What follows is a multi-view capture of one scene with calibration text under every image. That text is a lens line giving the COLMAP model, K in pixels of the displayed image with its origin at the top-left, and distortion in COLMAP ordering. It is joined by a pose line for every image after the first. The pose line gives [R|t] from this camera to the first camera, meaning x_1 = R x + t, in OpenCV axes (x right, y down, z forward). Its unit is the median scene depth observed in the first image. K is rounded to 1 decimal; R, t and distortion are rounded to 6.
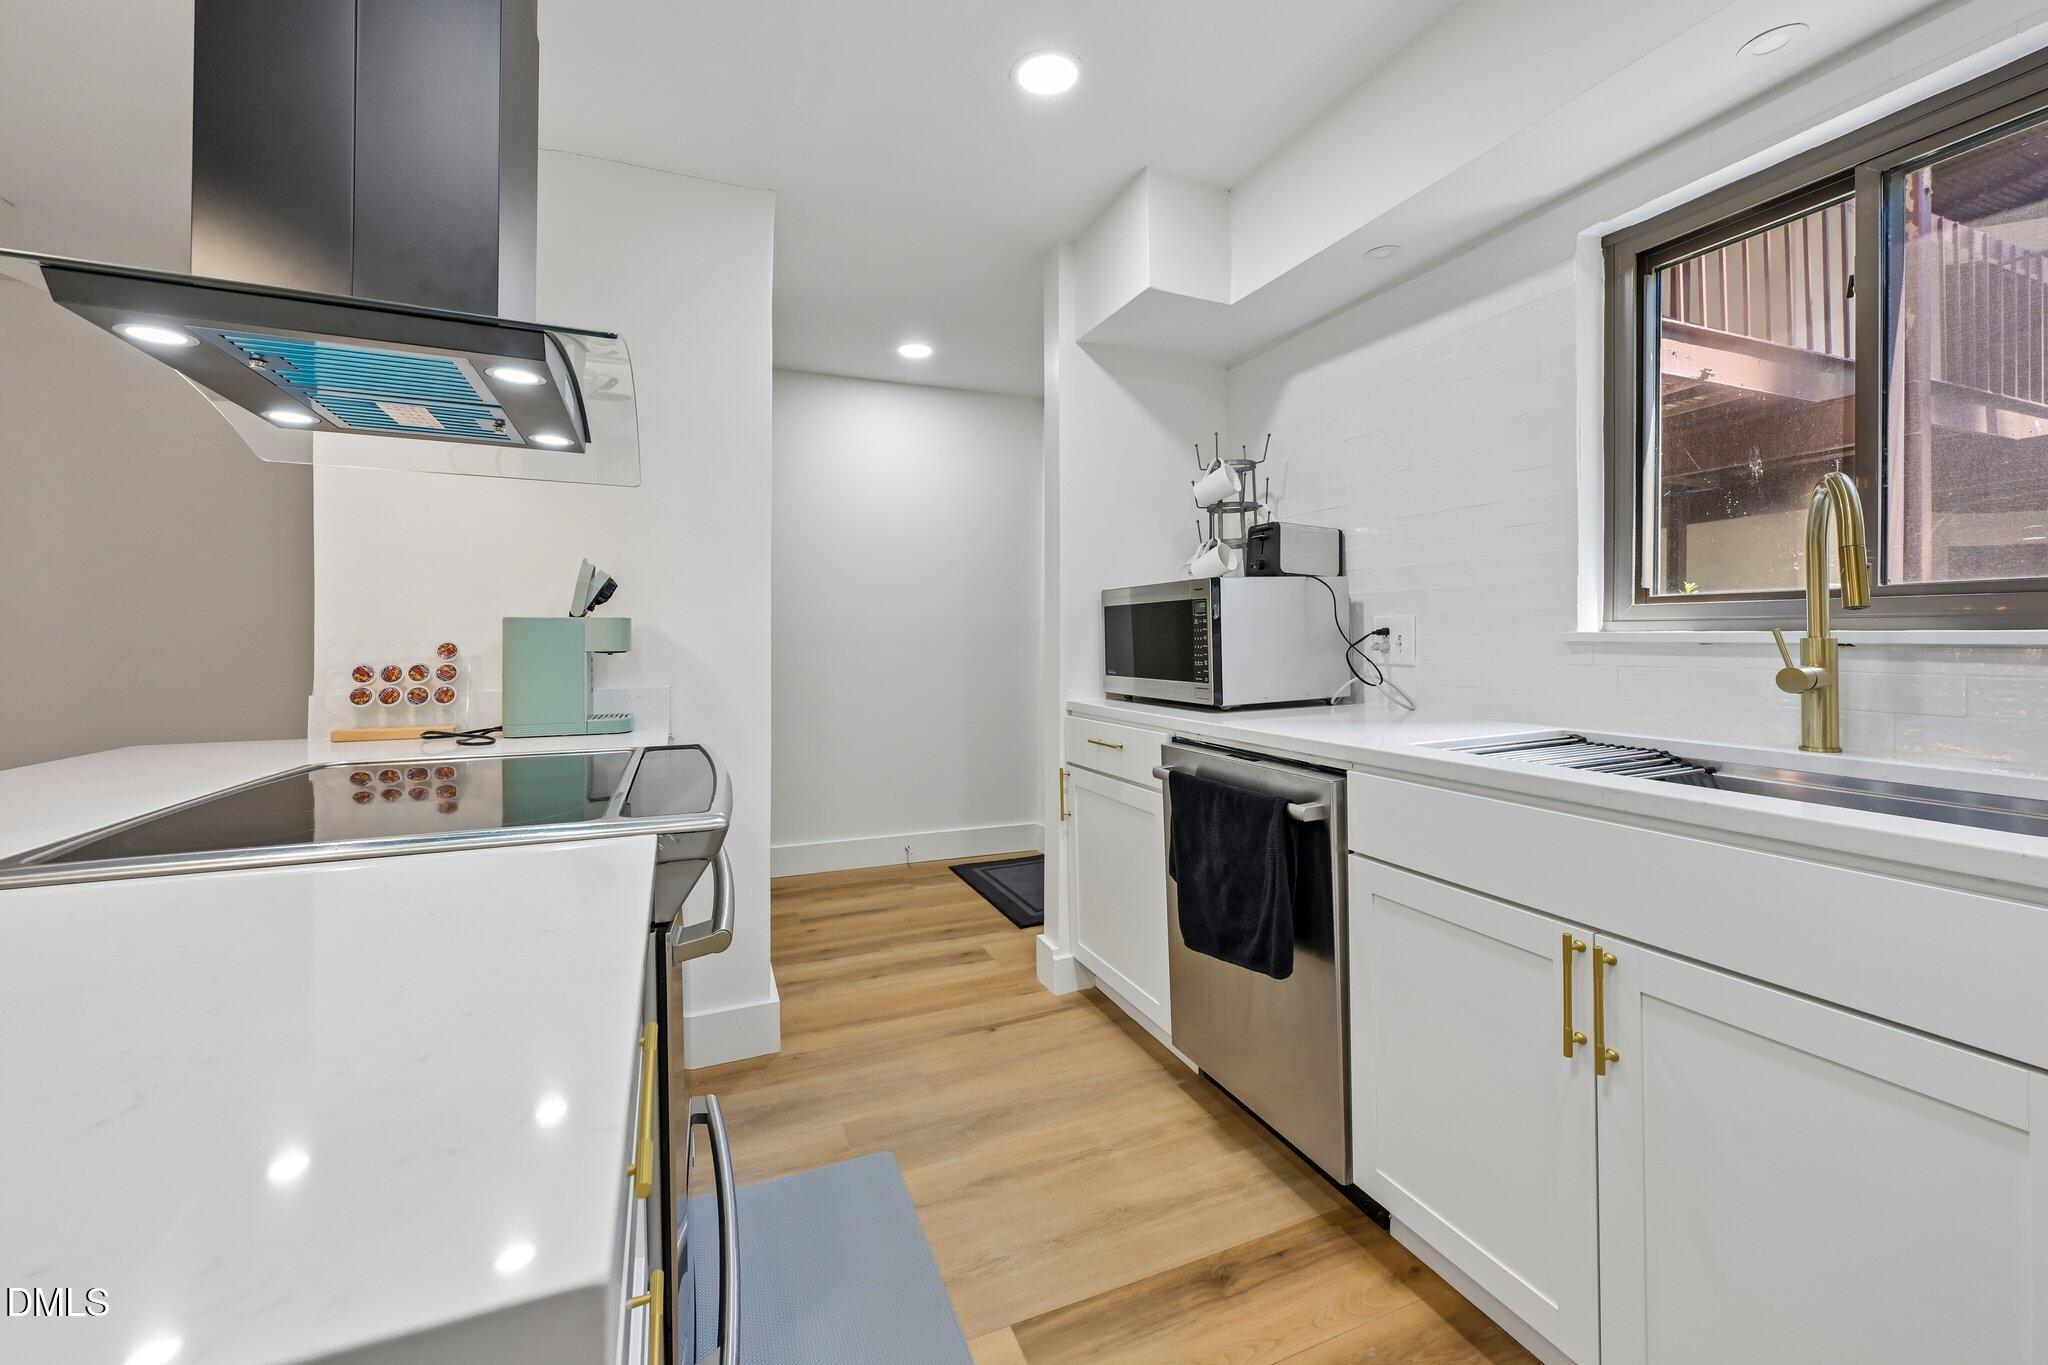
lens RADIAL K [[817.1, 0, 1049.7], [0, 817.1, 641.6], [0, 0, 1]] dist [0.000344, -0.000957]
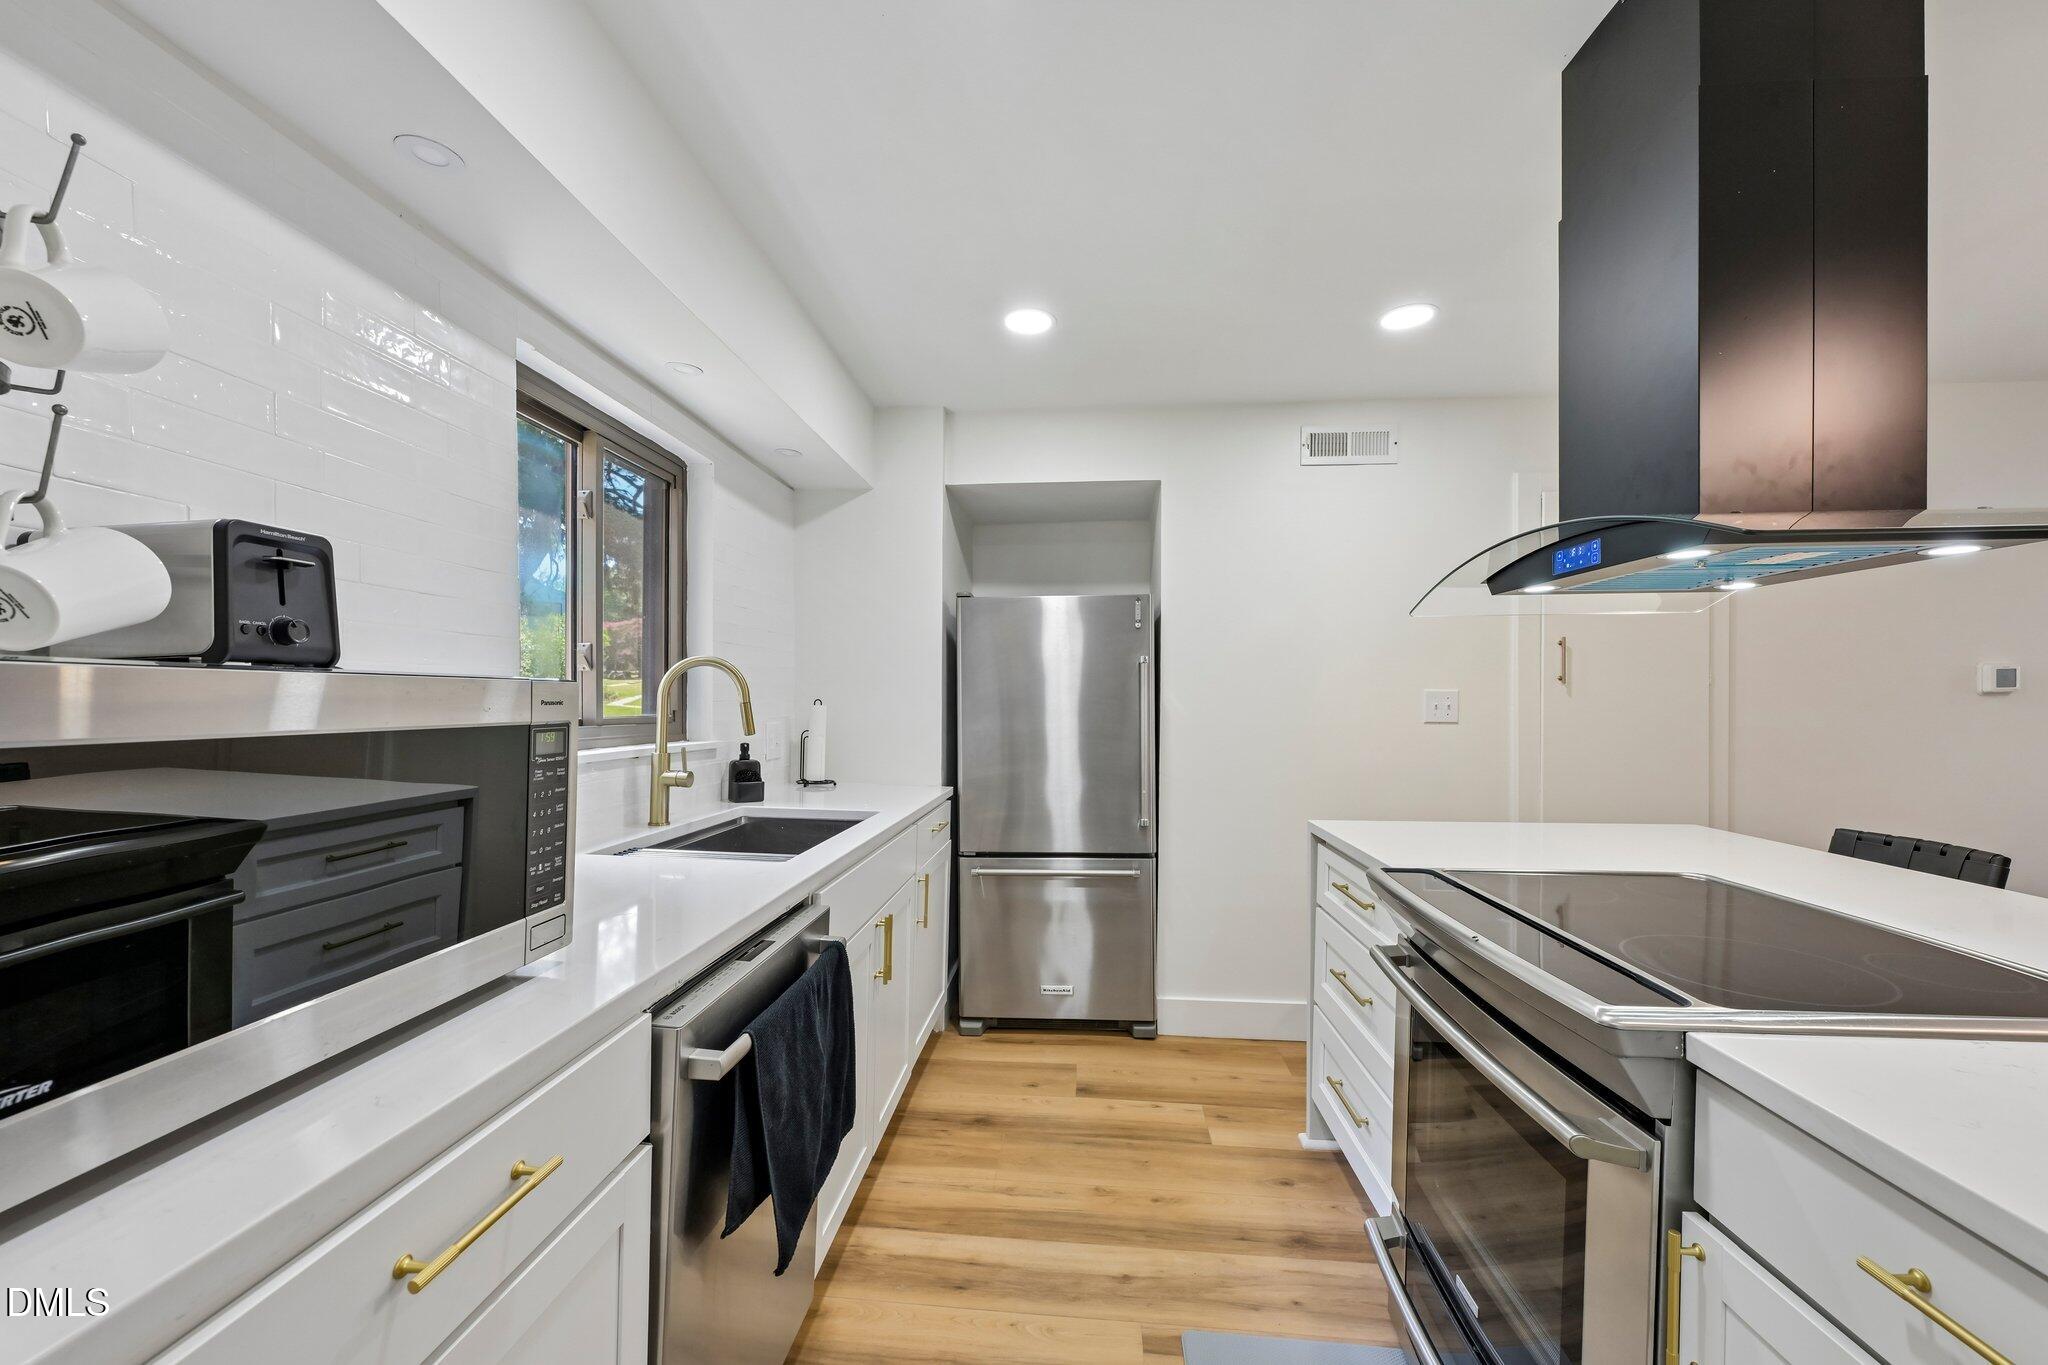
lens RADIAL K [[817.1, 0, 1026.0], [0, 817.1, 697.2], [0, 0, 1]] dist [0.000344, -0.000957]
pose [[-0.890185, 0.005282, 0.455570, -0.289626], [0.003131, 0.999980, -0.005478, -0.071649], [-0.455589, -0.003450, -0.890183, 1.452269]]
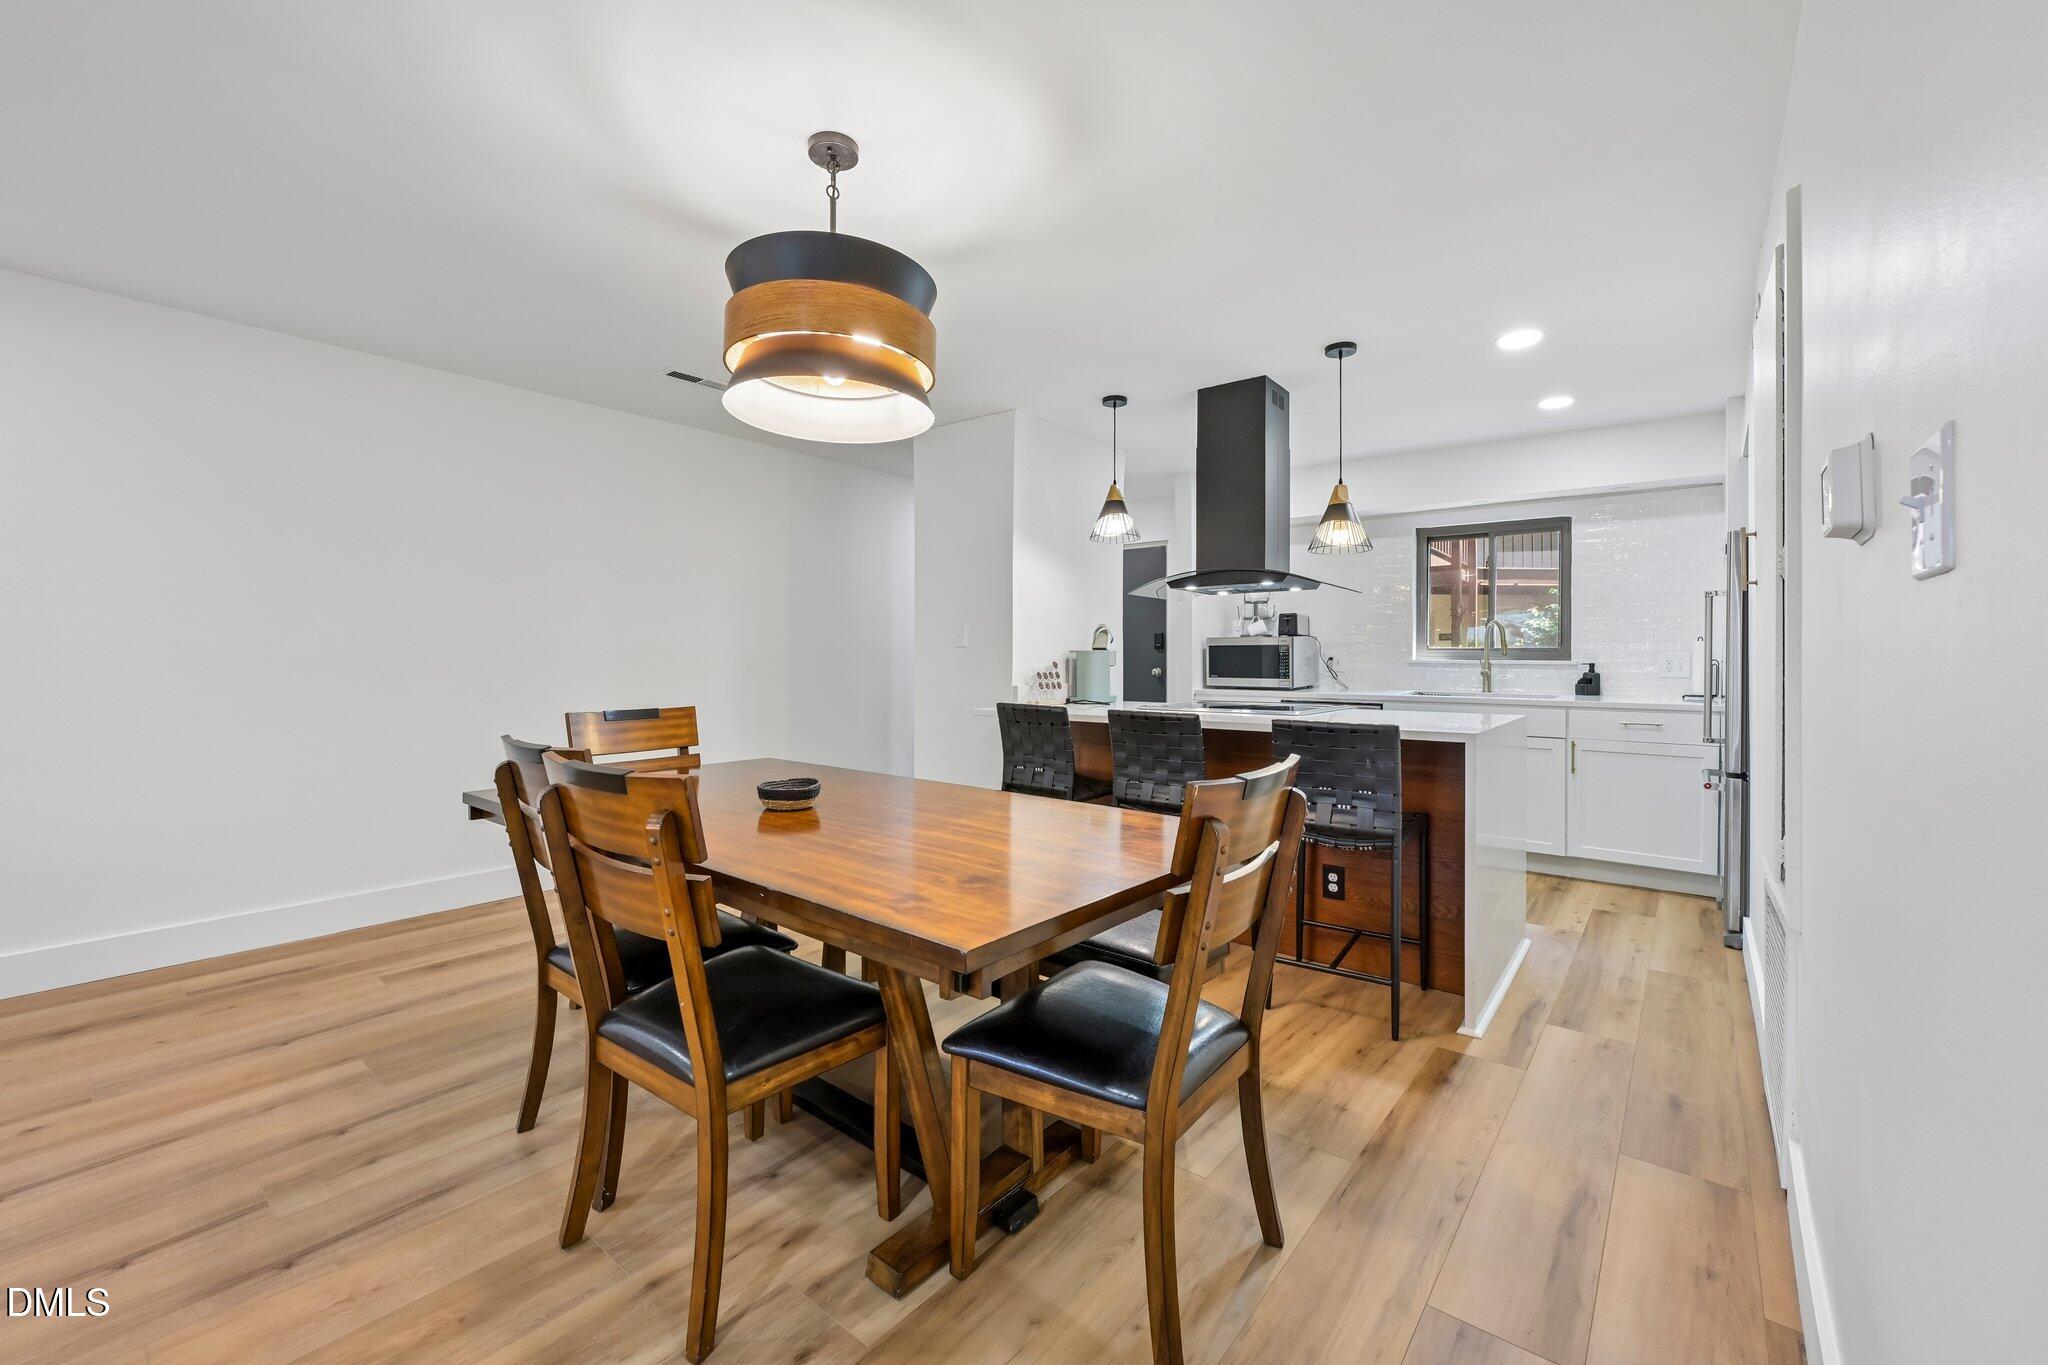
lens RADIAL K [[817.1, 0, 1023.1], [0, 817.1, 666.9], [0, 0, 1]] dist [0.000344, -0.000957]
pose [[0.881781, 0.001131, 0.471657, -1.901659], [-0.006026, 0.999943, 0.008867, -0.003020], [-0.471620, -0.010661, 0.881738, -0.918248]]
